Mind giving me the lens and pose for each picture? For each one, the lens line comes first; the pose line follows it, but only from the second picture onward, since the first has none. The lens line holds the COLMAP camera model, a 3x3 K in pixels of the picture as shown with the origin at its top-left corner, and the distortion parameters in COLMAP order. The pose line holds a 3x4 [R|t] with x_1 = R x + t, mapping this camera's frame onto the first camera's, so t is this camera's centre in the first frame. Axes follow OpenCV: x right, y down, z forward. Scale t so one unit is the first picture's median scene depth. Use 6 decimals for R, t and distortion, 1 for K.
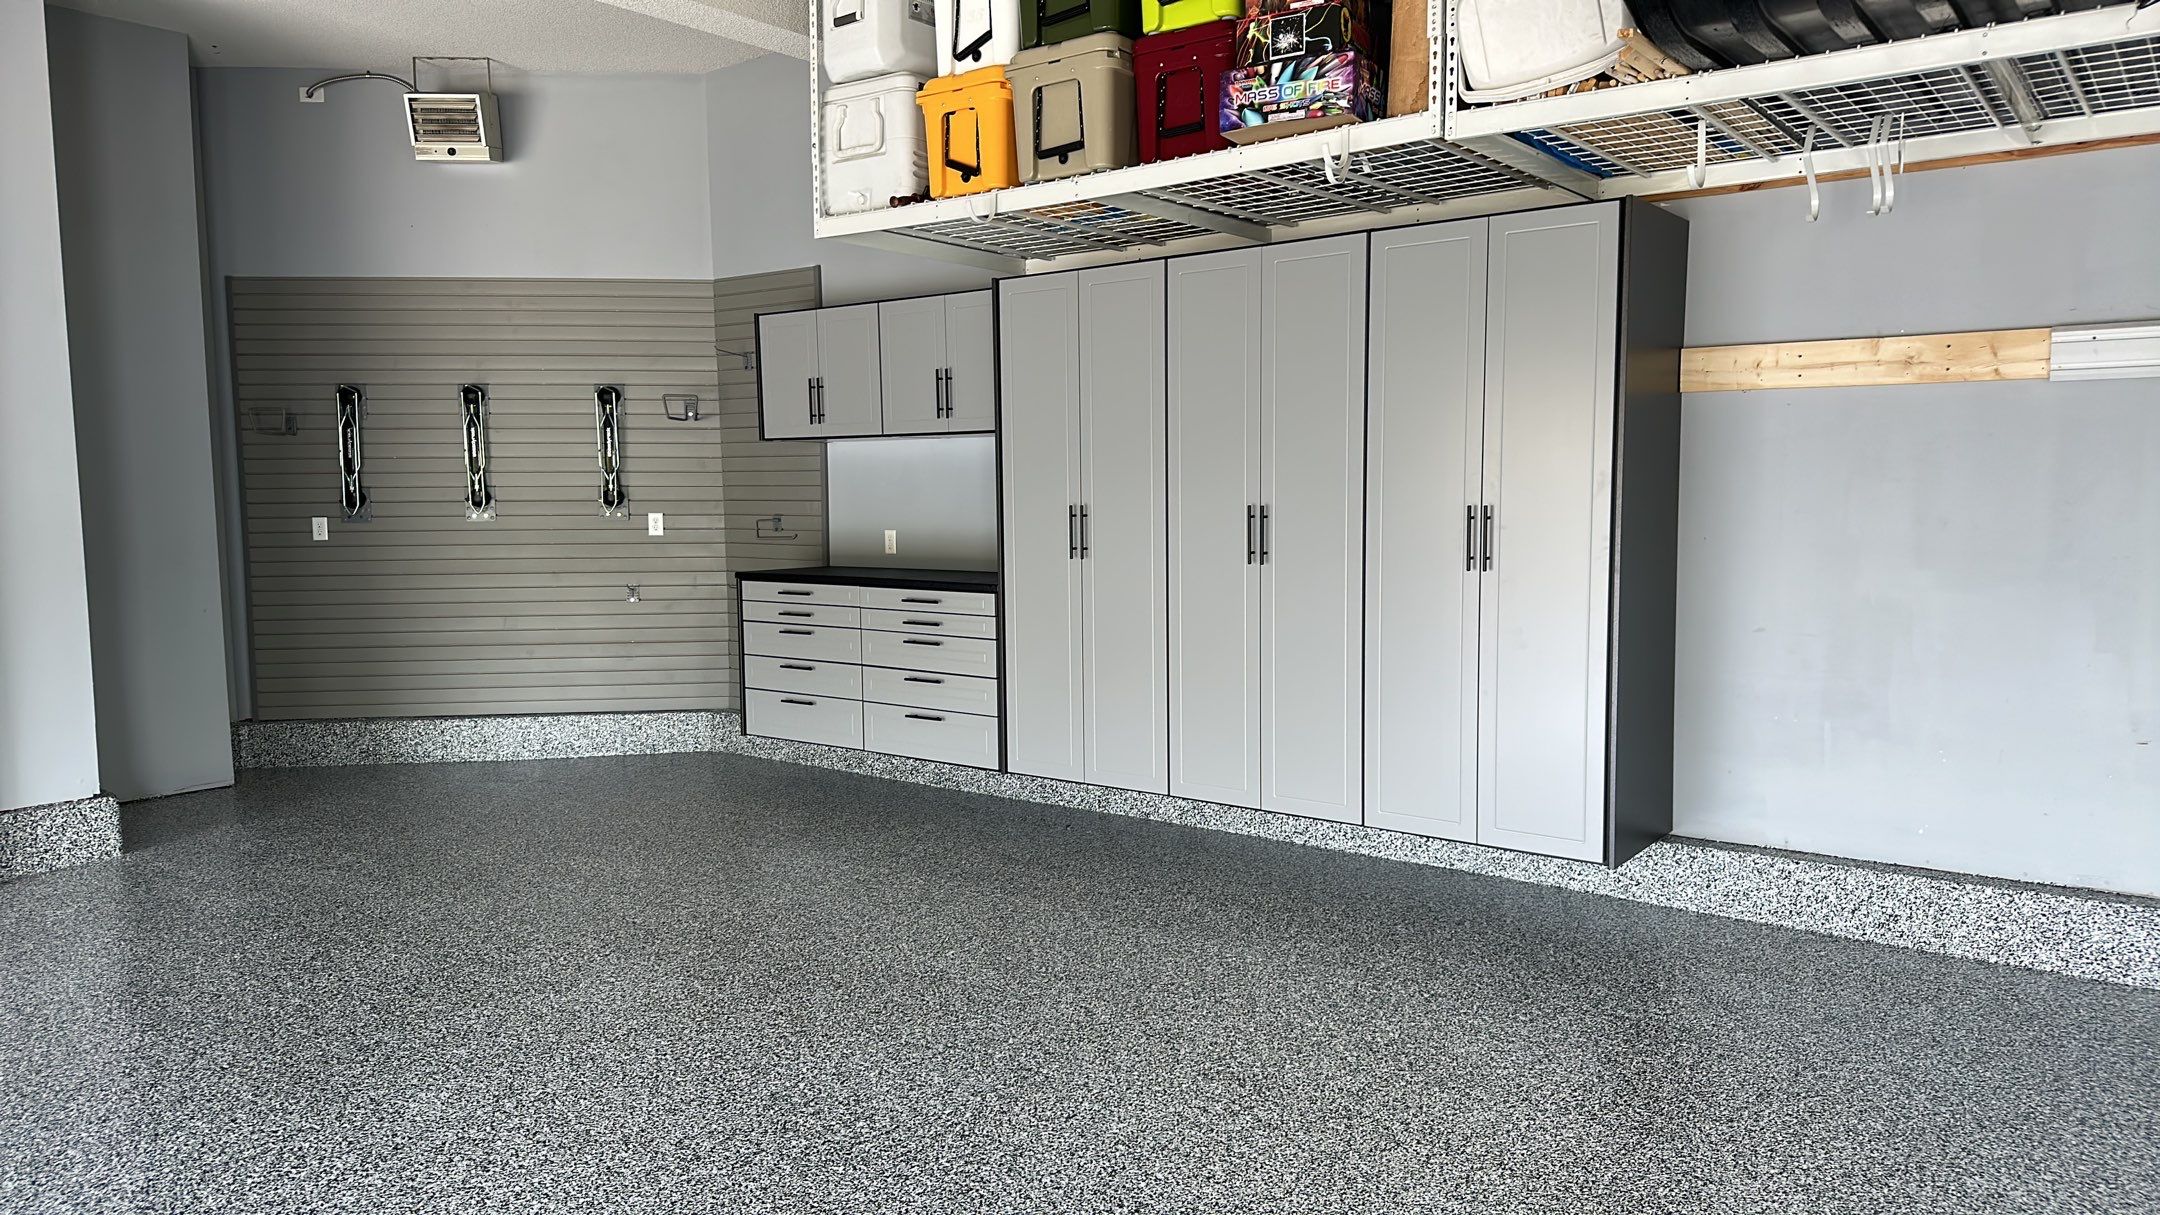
lens RADIAL K [[1433.9, 0, 1082.5], [0, 1433.9, 621.3], [0, 0, 1]] dist [0.074406, -0.103549]
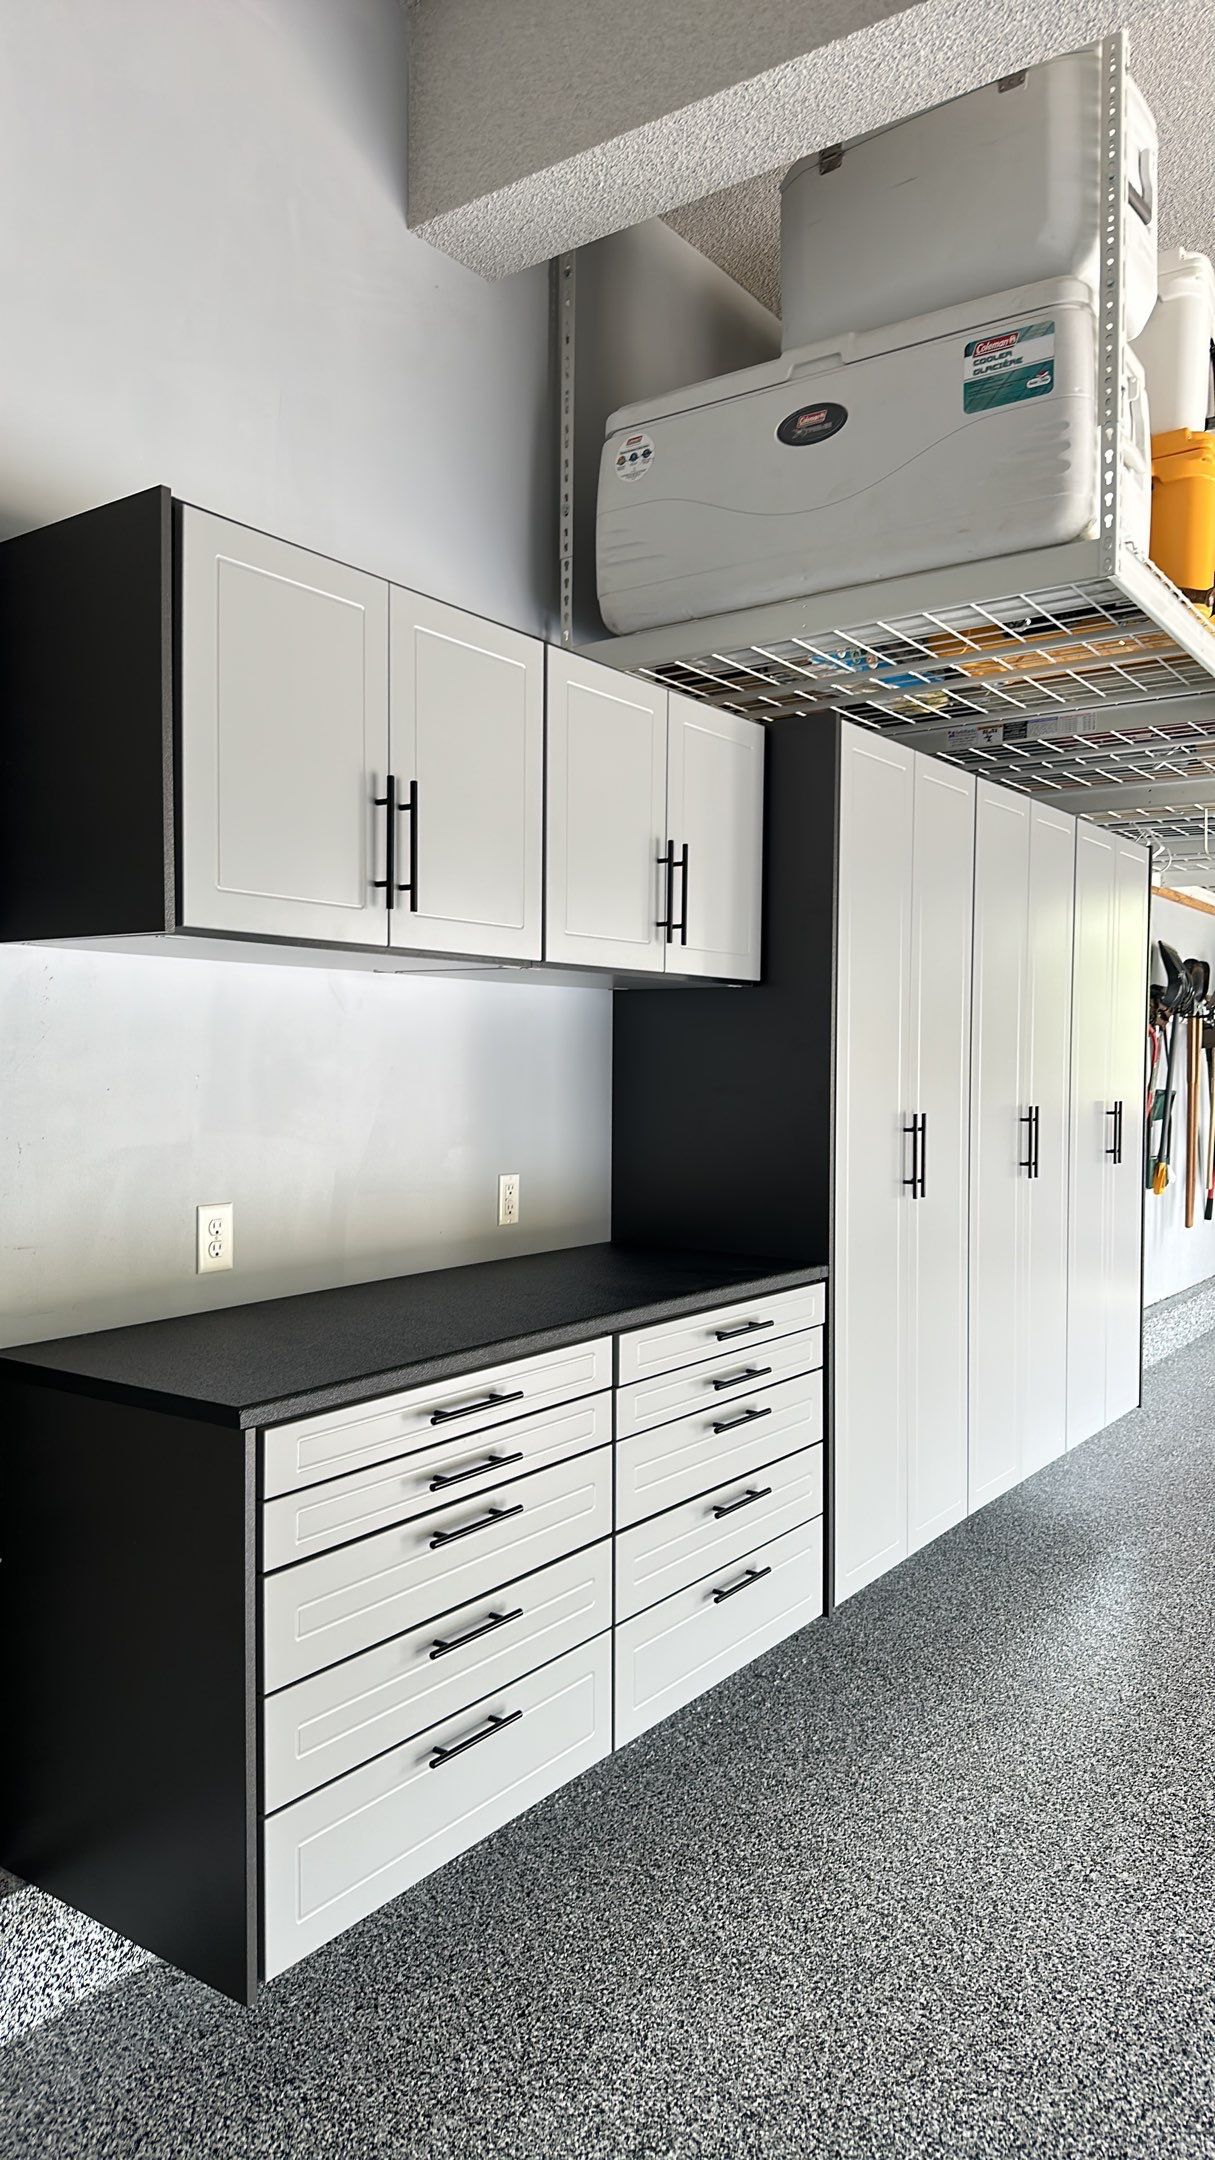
lens RADIAL K [[1467.5, 0, 607.5], [0, 1467.5, 1080.0], [0, 0, 1]] dist [0.000320, -0.006392]
pose [[-0.035985, -0.002808, 0.999348, -0.697545], [0.091503, 0.995786, 0.006093, -0.121417], [-0.995154, 0.091663, -0.035577, 1.251604]]
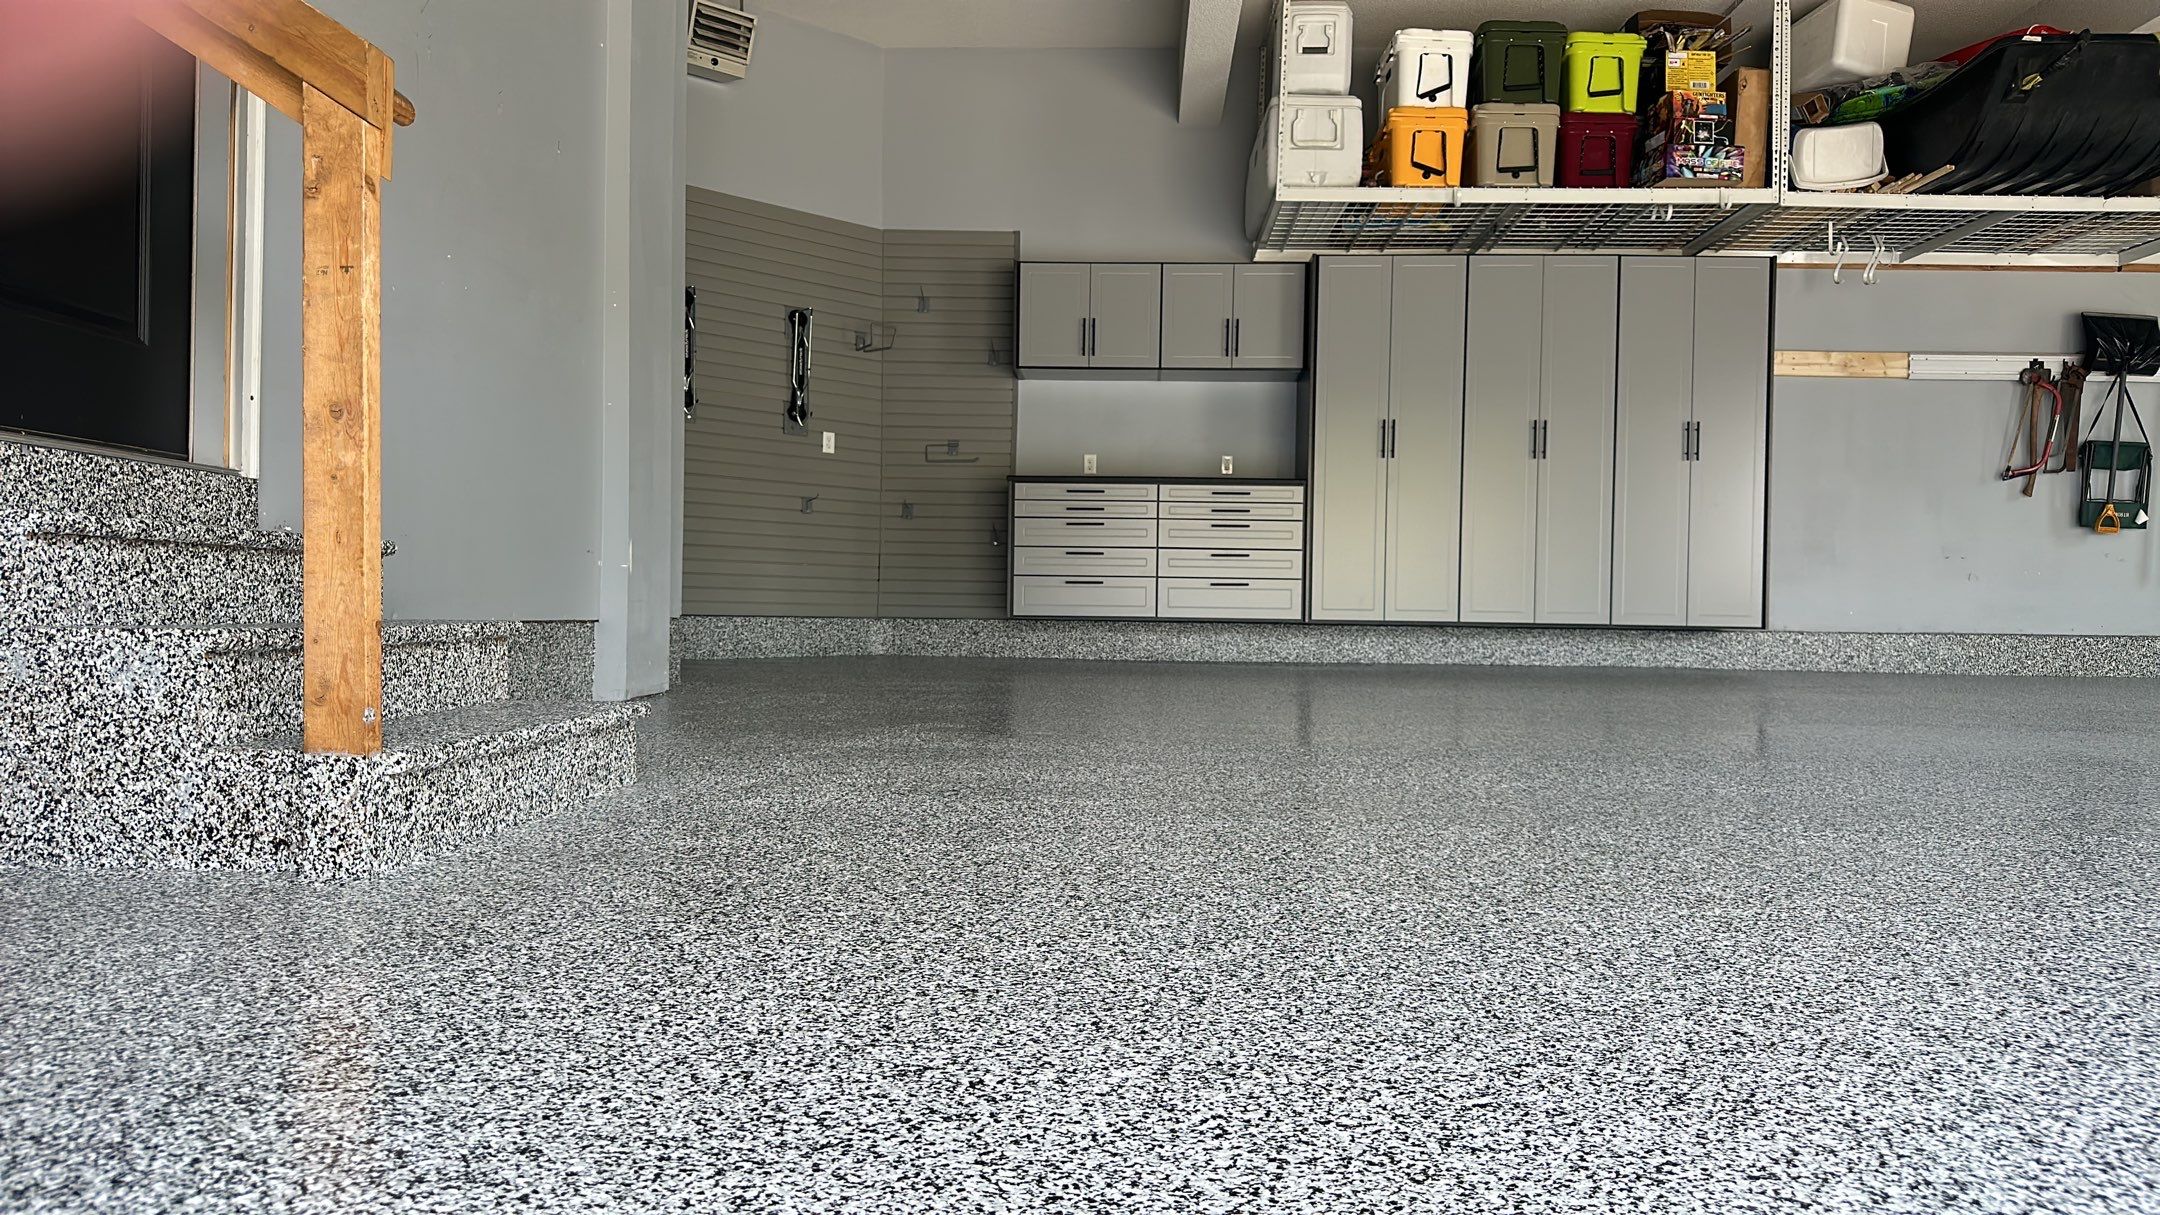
lens RADIAL K [[1464.8, 0, 1068.2], [0, 1464.8, 631.1], [0, 0, 1]] dist [0.025892, -0.043154]
pose [[0.814644, 0.017522, 0.579697, -1.177450], [0.031914, 0.996675, -0.074974, 0.241387], [-0.579083, 0.079578, 0.811376, 0.034596]]
